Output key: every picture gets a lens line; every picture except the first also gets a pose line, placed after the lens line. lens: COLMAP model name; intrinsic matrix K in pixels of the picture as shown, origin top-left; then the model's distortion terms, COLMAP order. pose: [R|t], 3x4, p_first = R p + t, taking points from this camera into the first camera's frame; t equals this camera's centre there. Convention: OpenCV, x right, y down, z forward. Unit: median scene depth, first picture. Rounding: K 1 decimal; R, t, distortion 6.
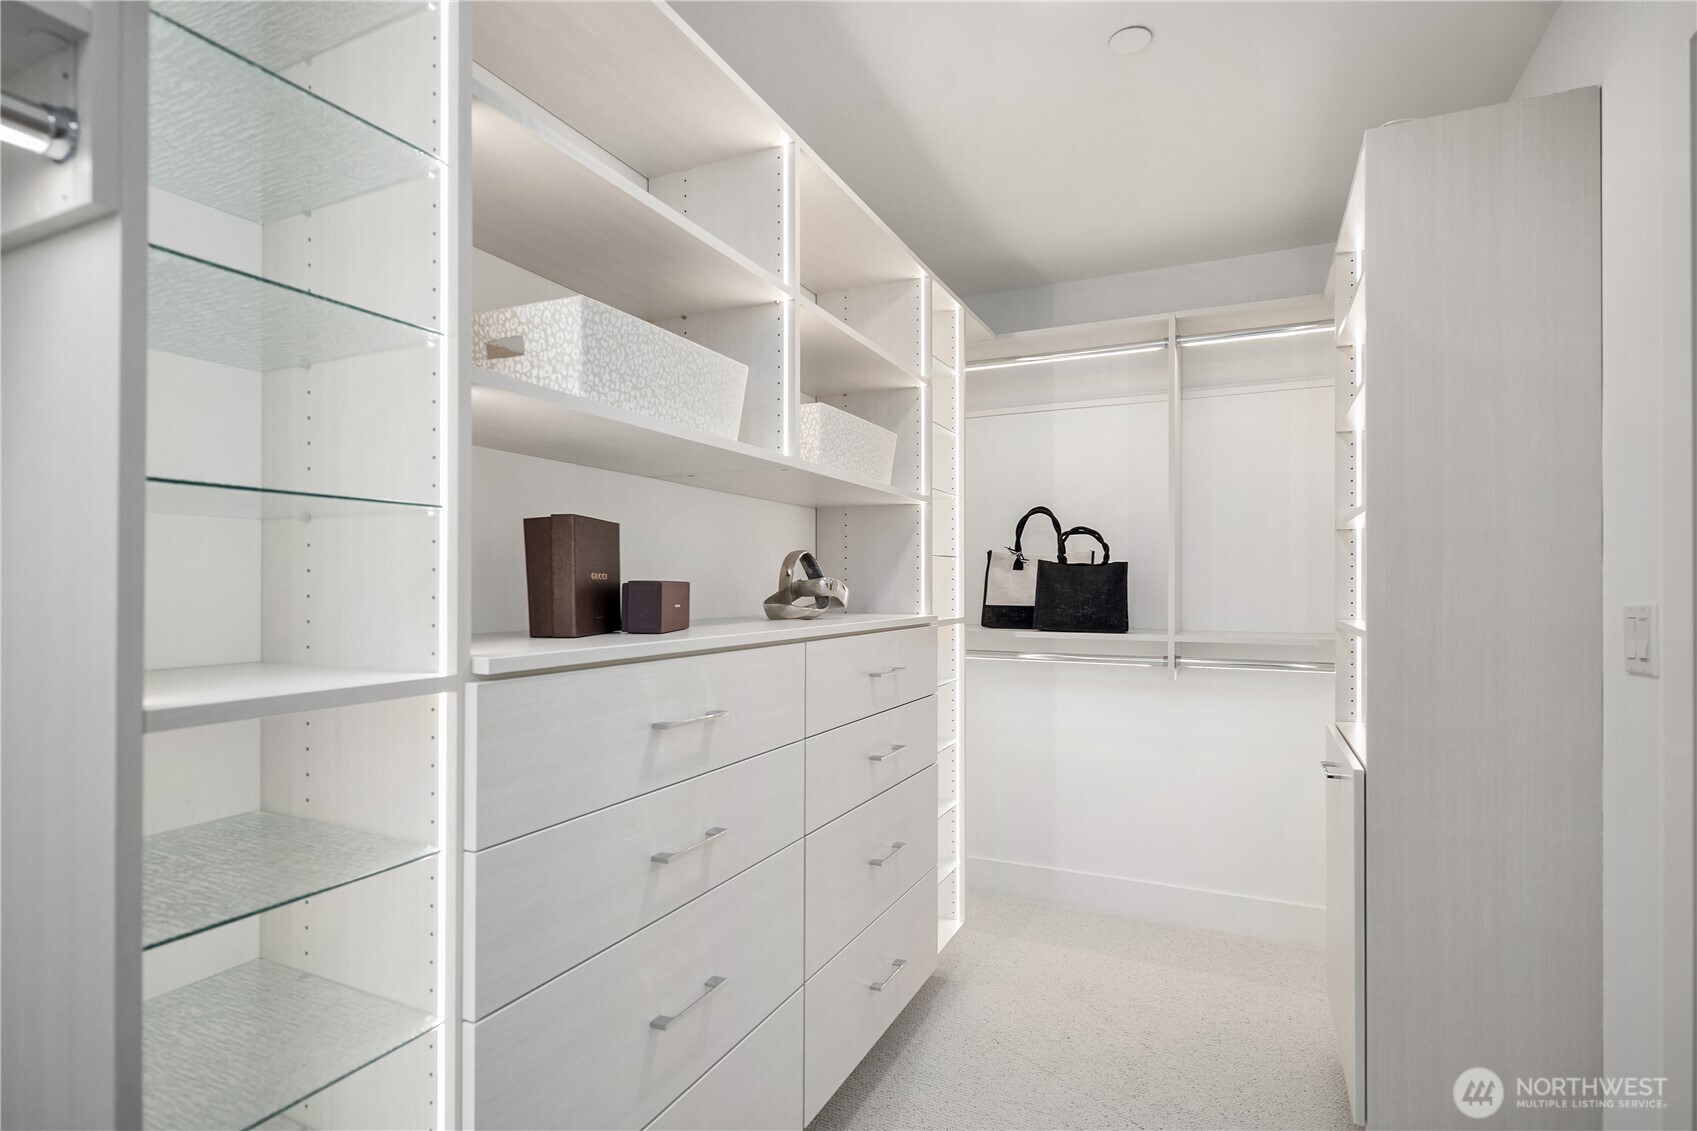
lens RADIAL K [[841.6, 0, 845.4], [0, 841.6, 573.5], [0, 0, 1]] dist [0.001602, 0.000309]
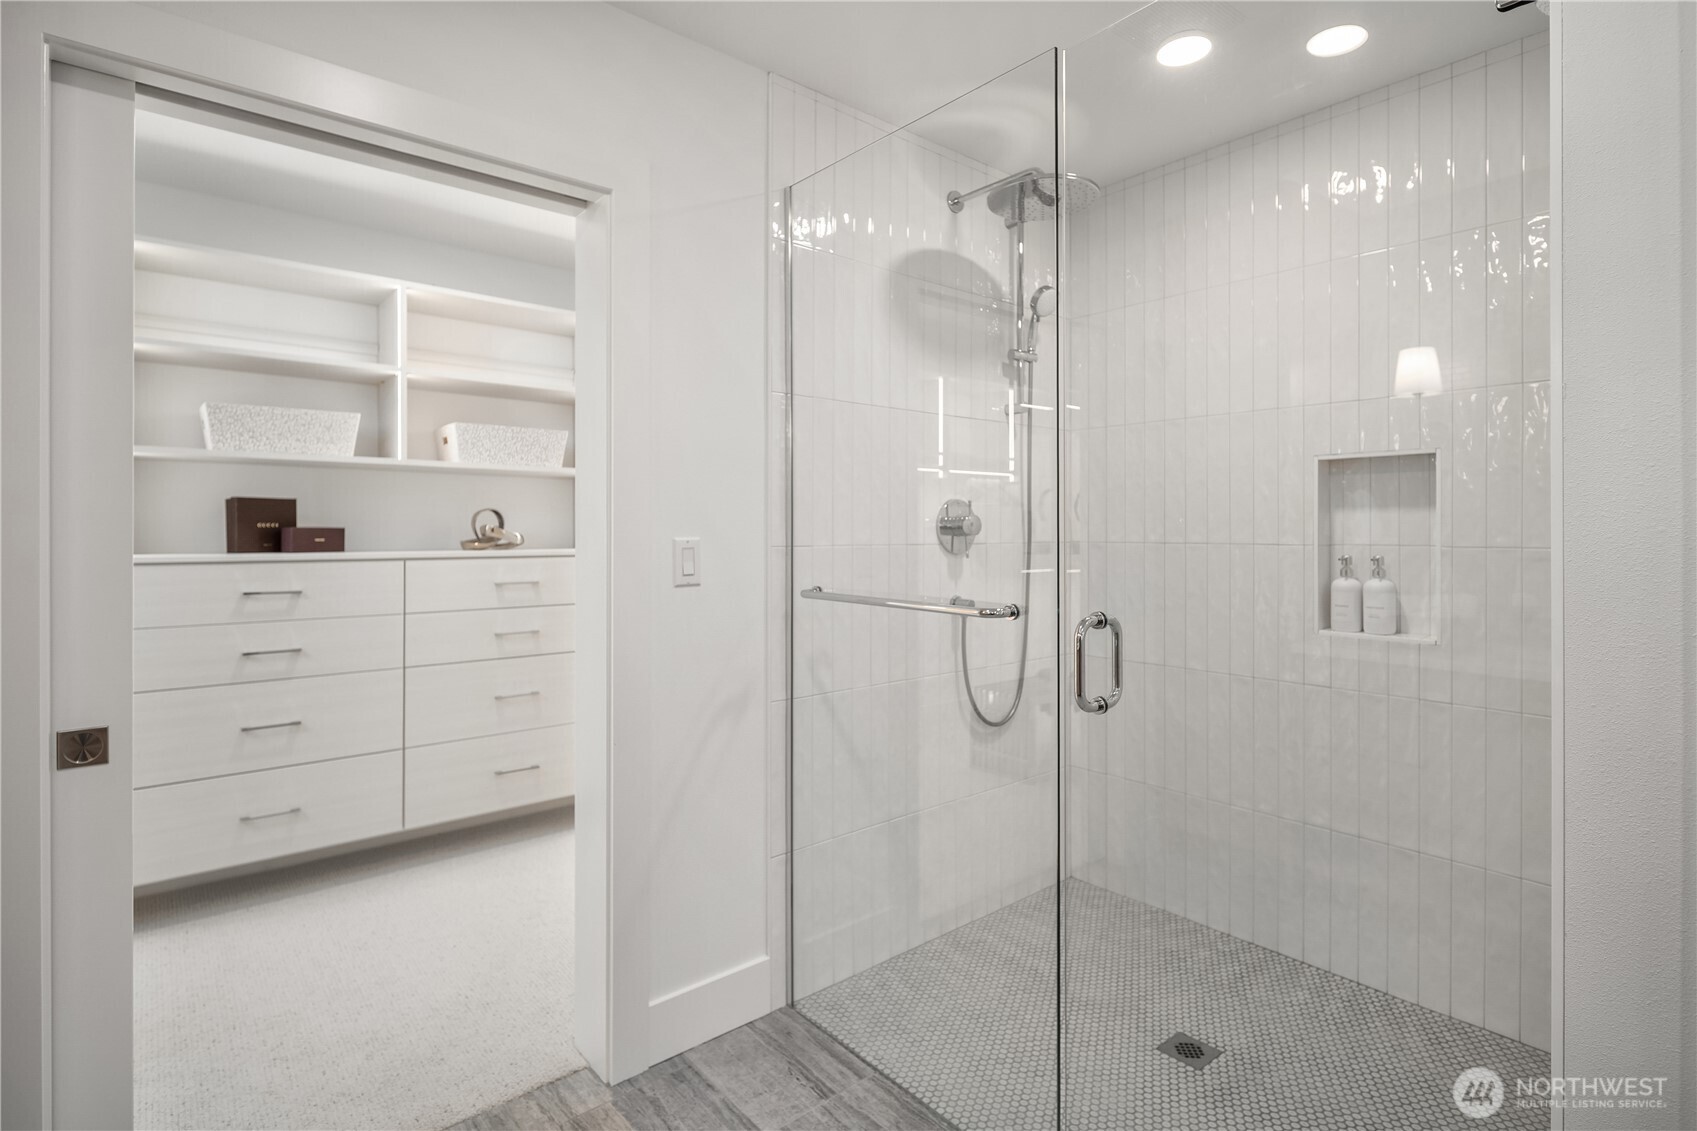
lens RADIAL K [[844.3, 0, 852.5], [0, 844.3, 522.1], [0, 0, 1]] dist [-0.000953, -0.000360]
pose [[0.919110, -0.004301, -0.393978, 1.650720], [0.004573, 0.999990, -0.000249, 0.002650], [0.393975, -0.001573, 0.919120, -0.308159]]
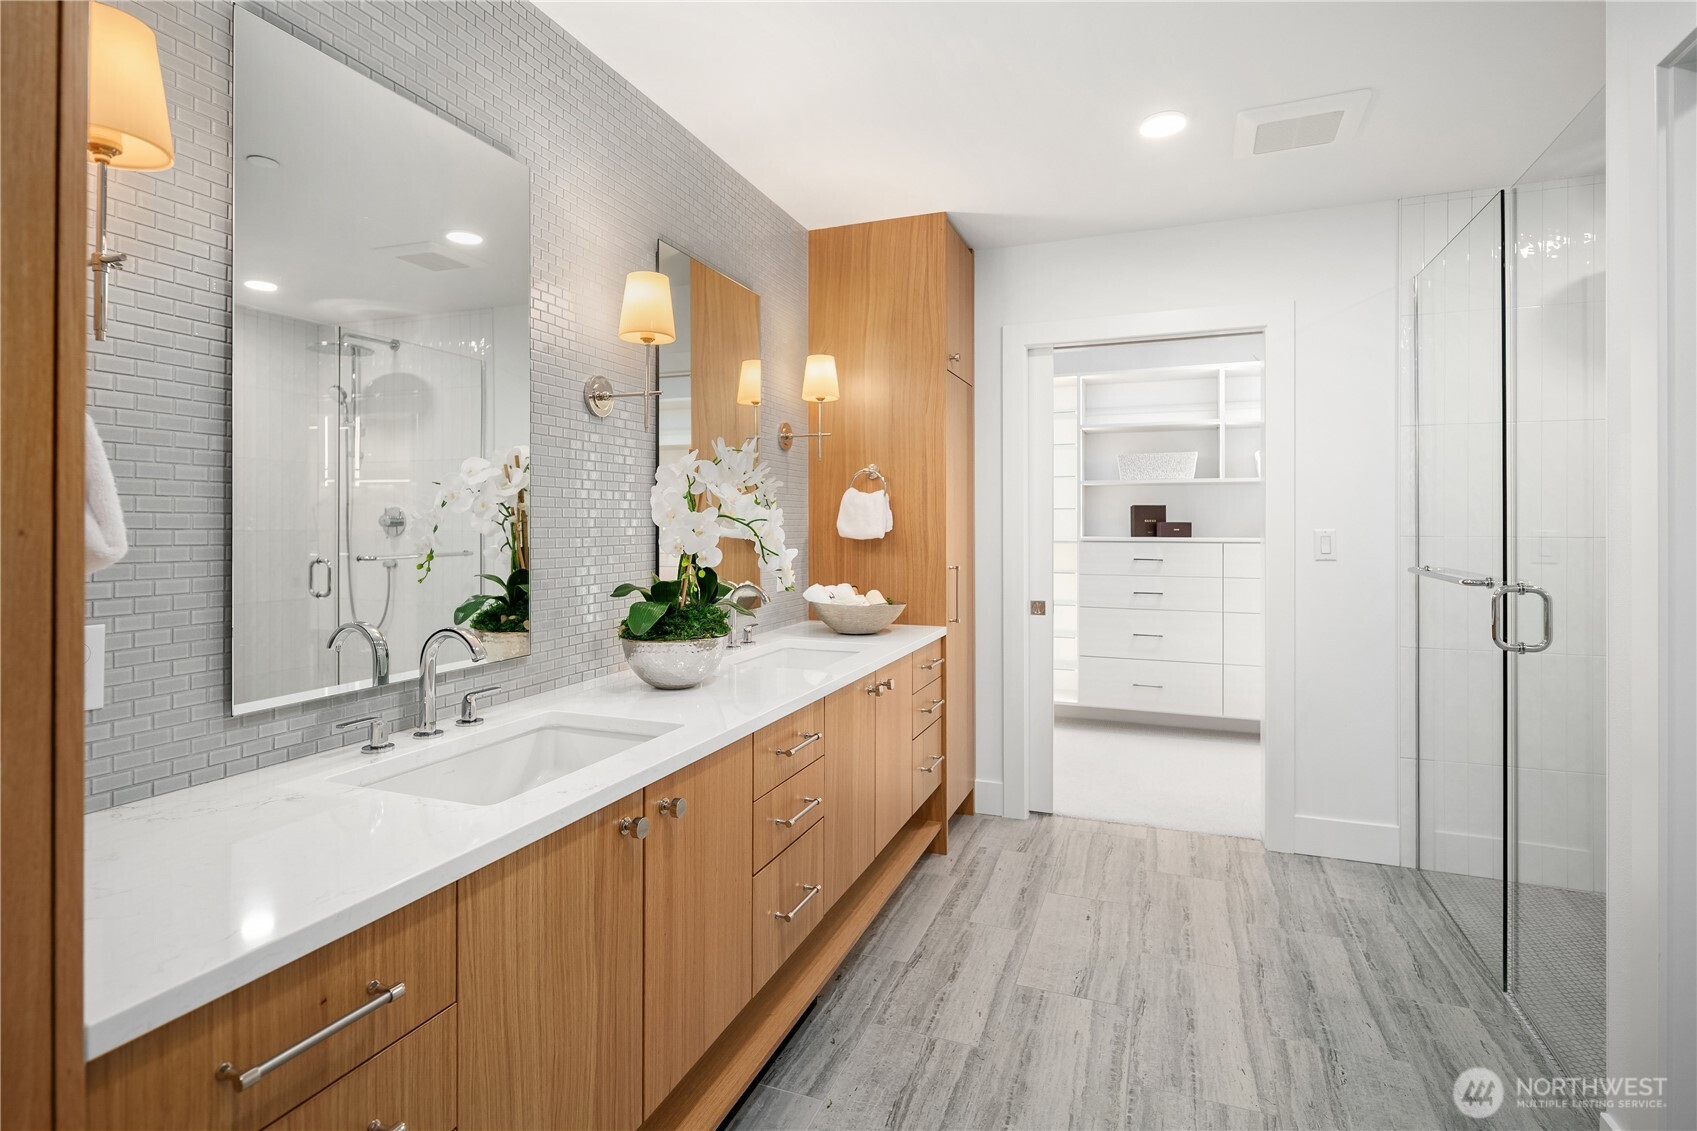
lens RADIAL K [[788.7, 0, 850.5], [0, 788.7, 518.3], [0, 0, 1]] dist [0.001352, -0.000025]
pose [[0.080761, -0.006147, -0.996715, 2.617358], [0.006954, 0.999960, -0.005604, 0.001638], [0.996709, -0.006478, 0.080800, -0.485280]]
